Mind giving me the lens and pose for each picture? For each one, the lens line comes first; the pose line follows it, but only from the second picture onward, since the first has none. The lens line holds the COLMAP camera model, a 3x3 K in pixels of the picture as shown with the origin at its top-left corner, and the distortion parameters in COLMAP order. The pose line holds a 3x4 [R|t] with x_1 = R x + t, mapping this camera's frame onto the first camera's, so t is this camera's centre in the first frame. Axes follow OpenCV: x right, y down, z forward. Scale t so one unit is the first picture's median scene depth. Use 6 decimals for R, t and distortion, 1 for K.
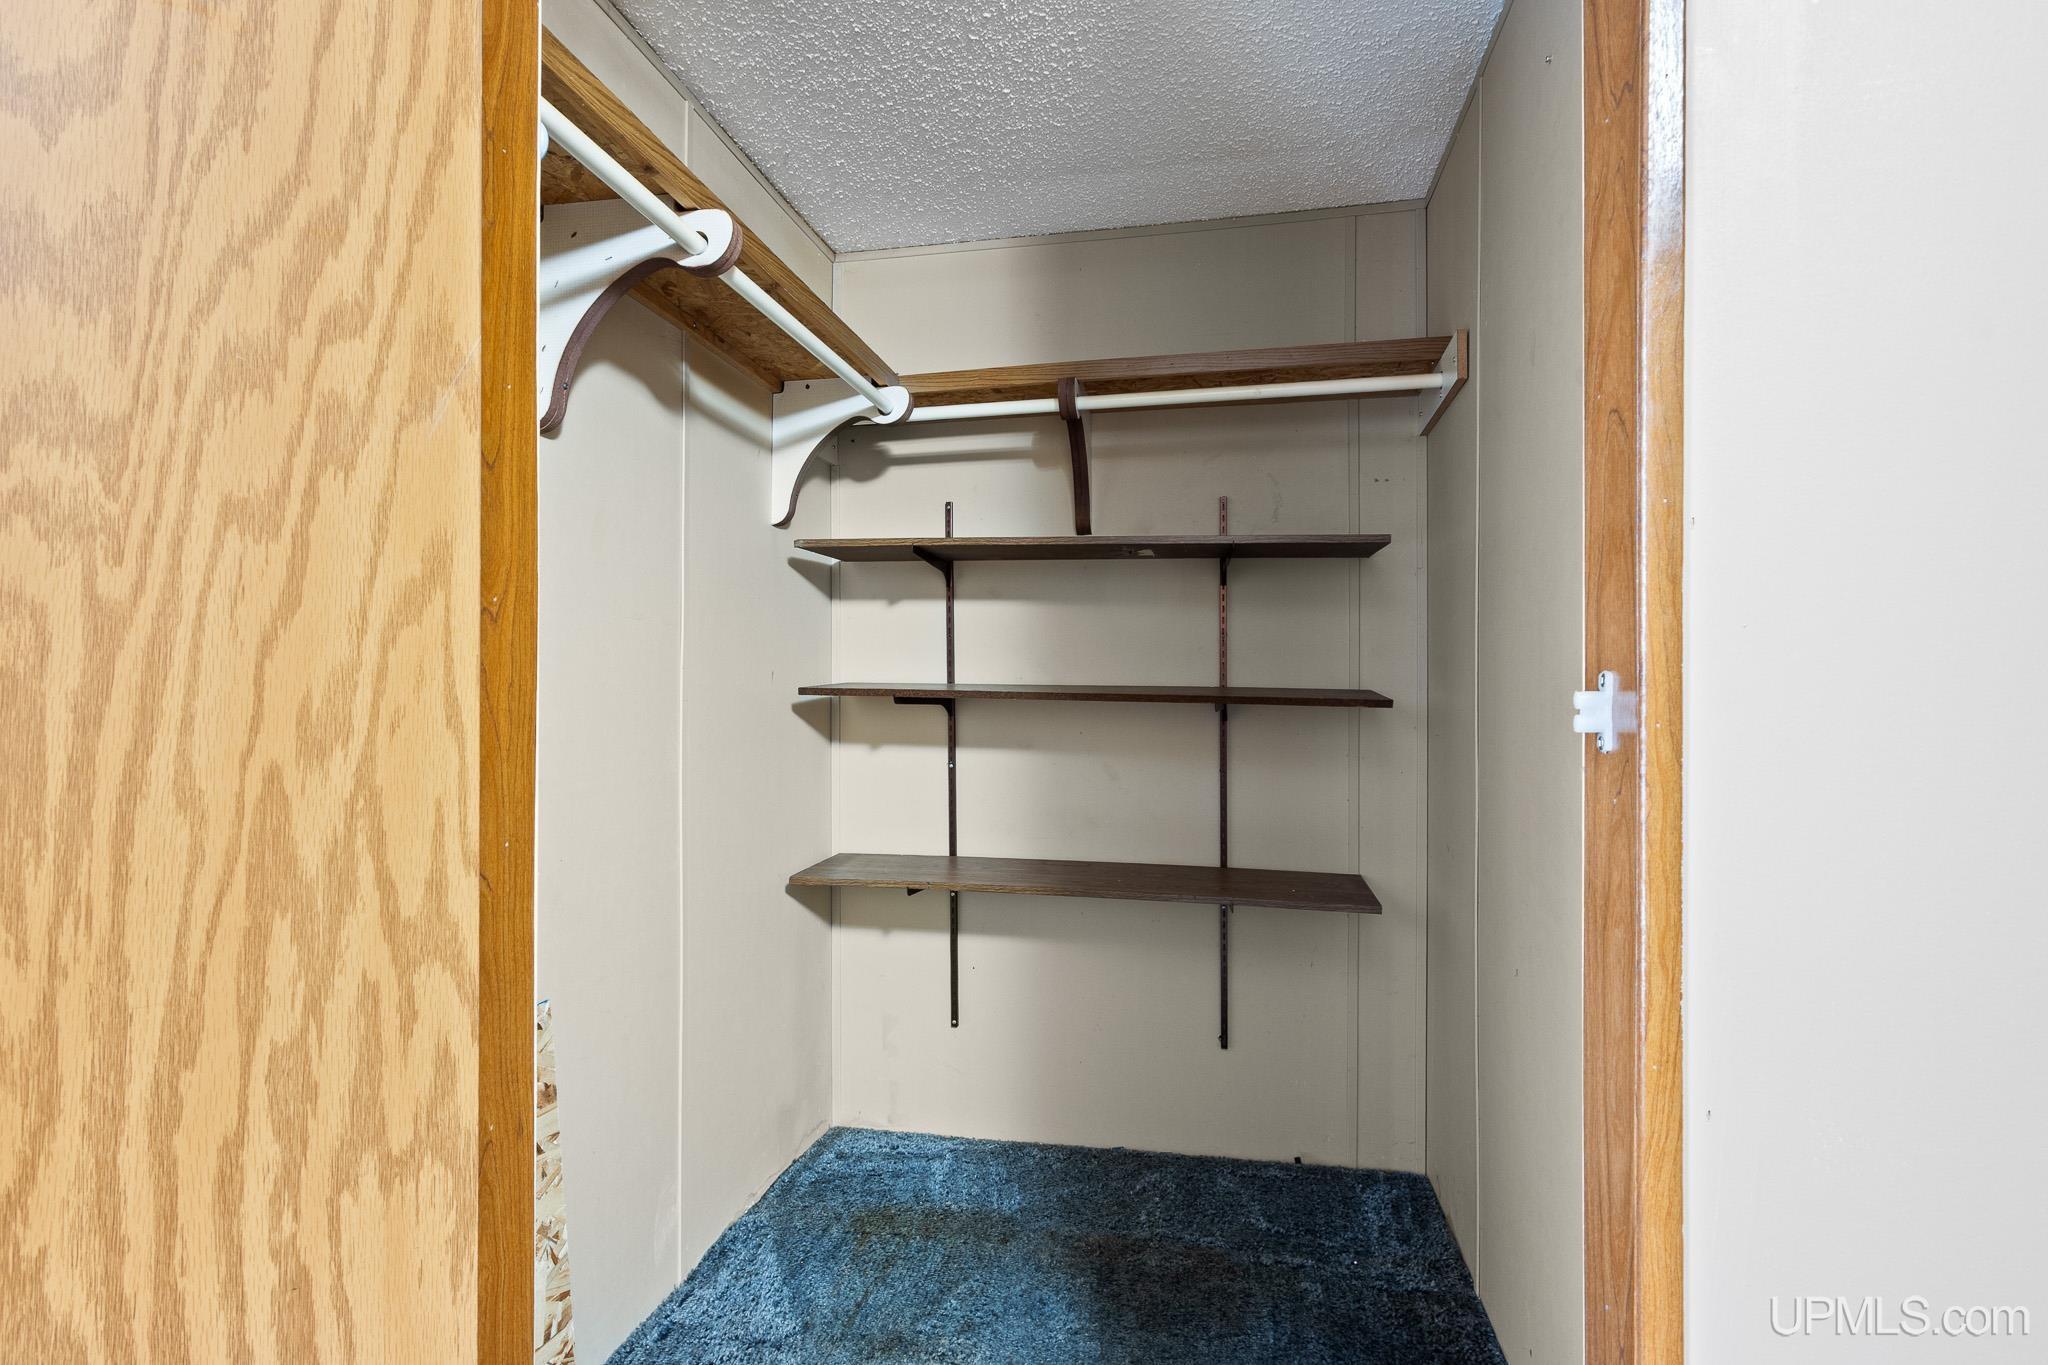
lens RADIAL K [[1081.6, 0, 1019.0], [0, 1081.6, 673.1], [0, 0, 1]] dist [-0.000724, 0.000076]
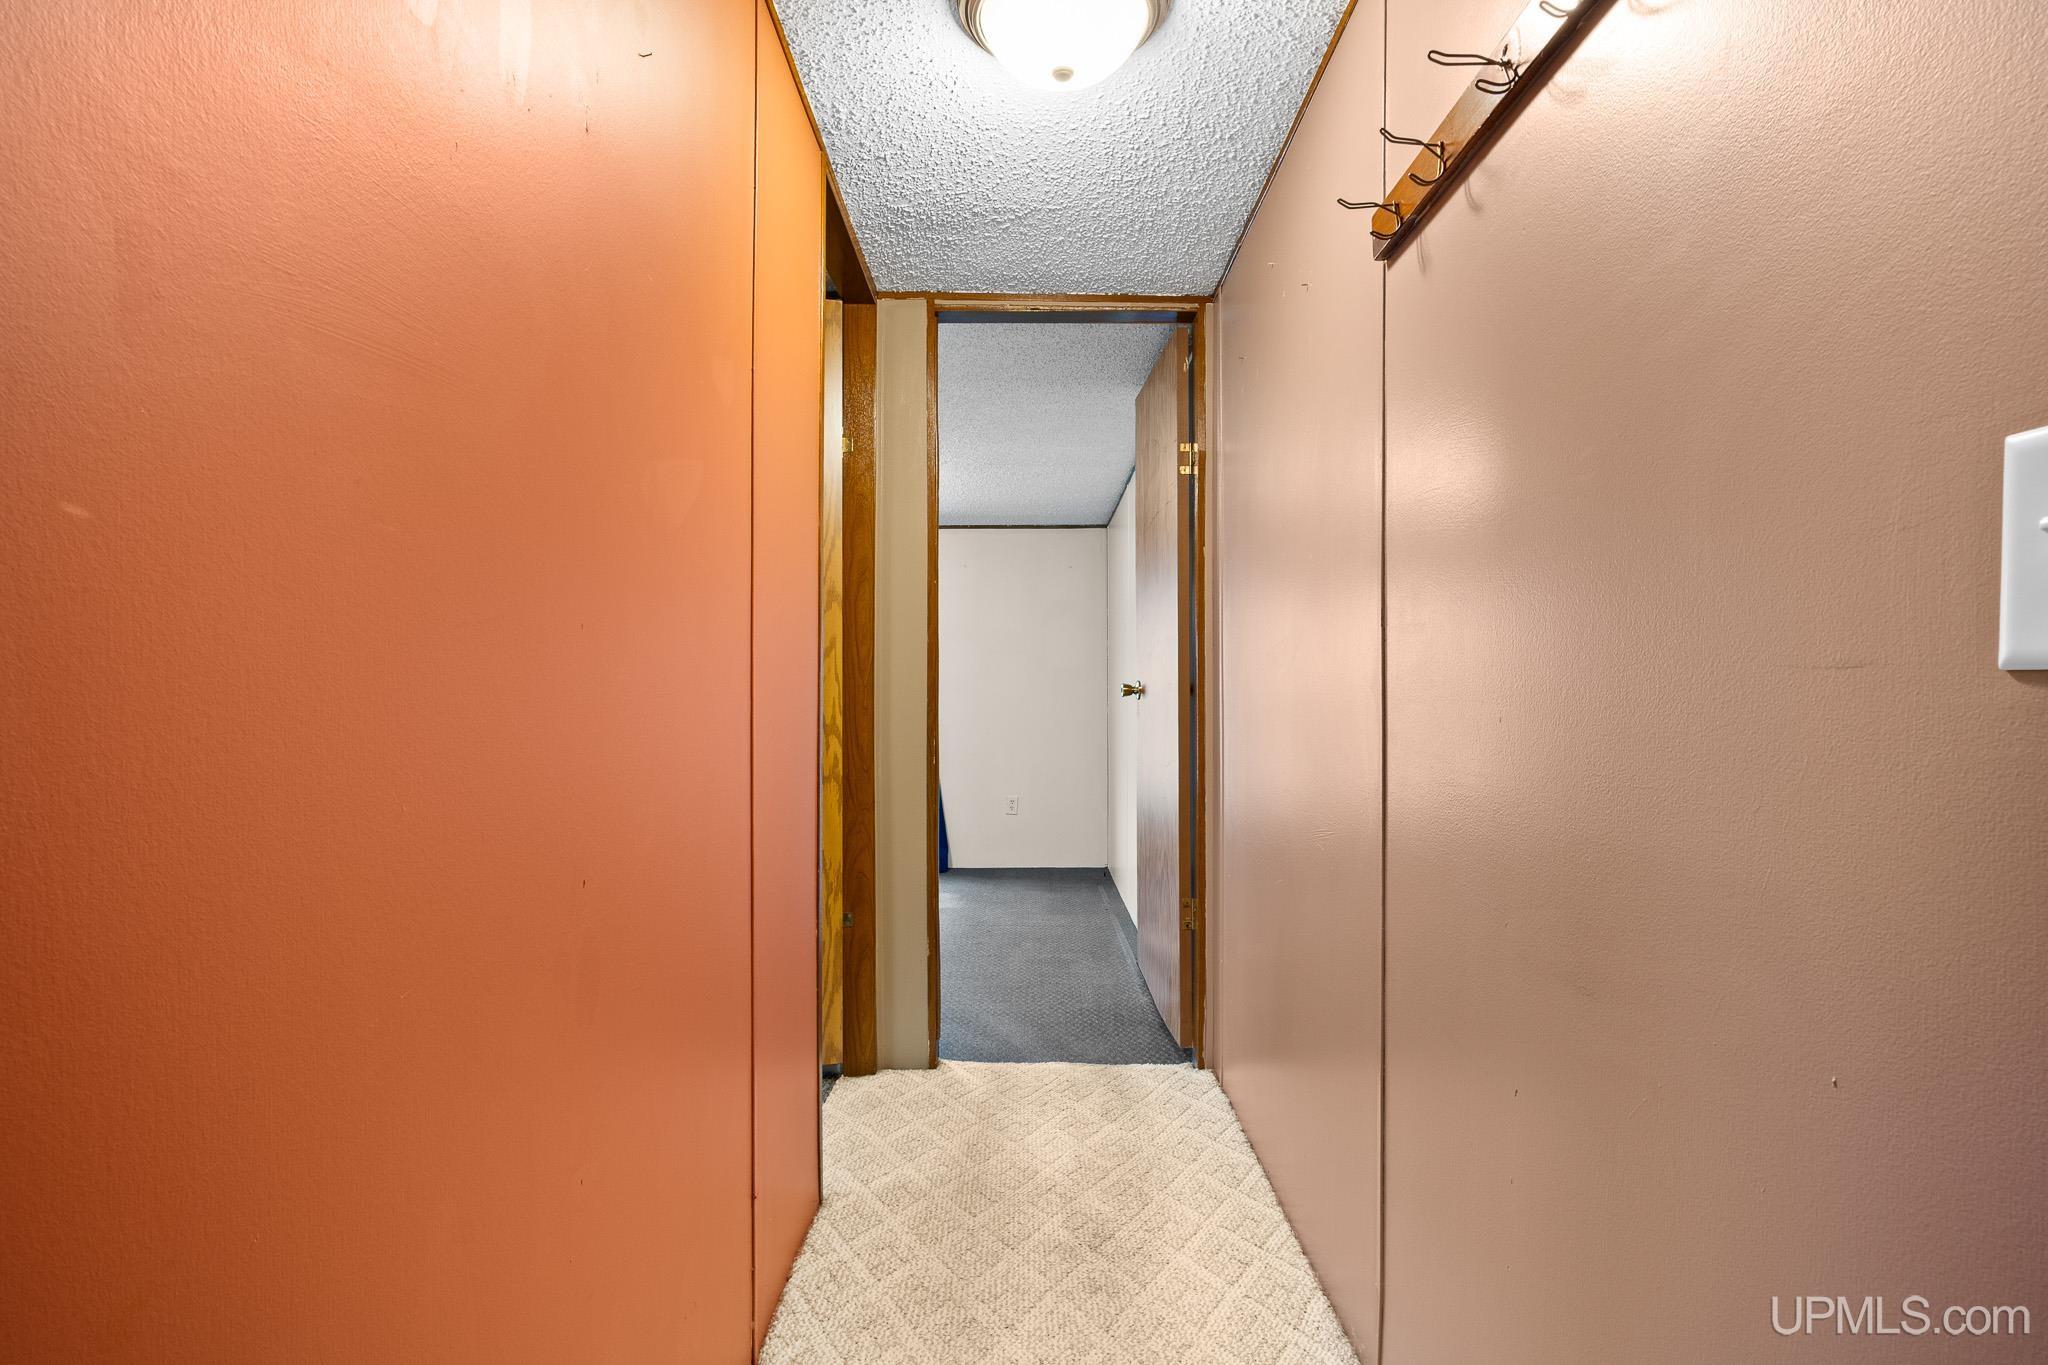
lens RADIAL K [[1081.6, 0, 1024.8], [0, 1081.6, 684.2], [0, 0, 1]] dist [-0.000724, 0.000076]
pose [[0.928016, -0.003477, -0.372523, 1.771754], [0.007966, 0.999913, 0.010513, 0.025877], [0.372454, -0.012723, 0.927963, -2.709733]]
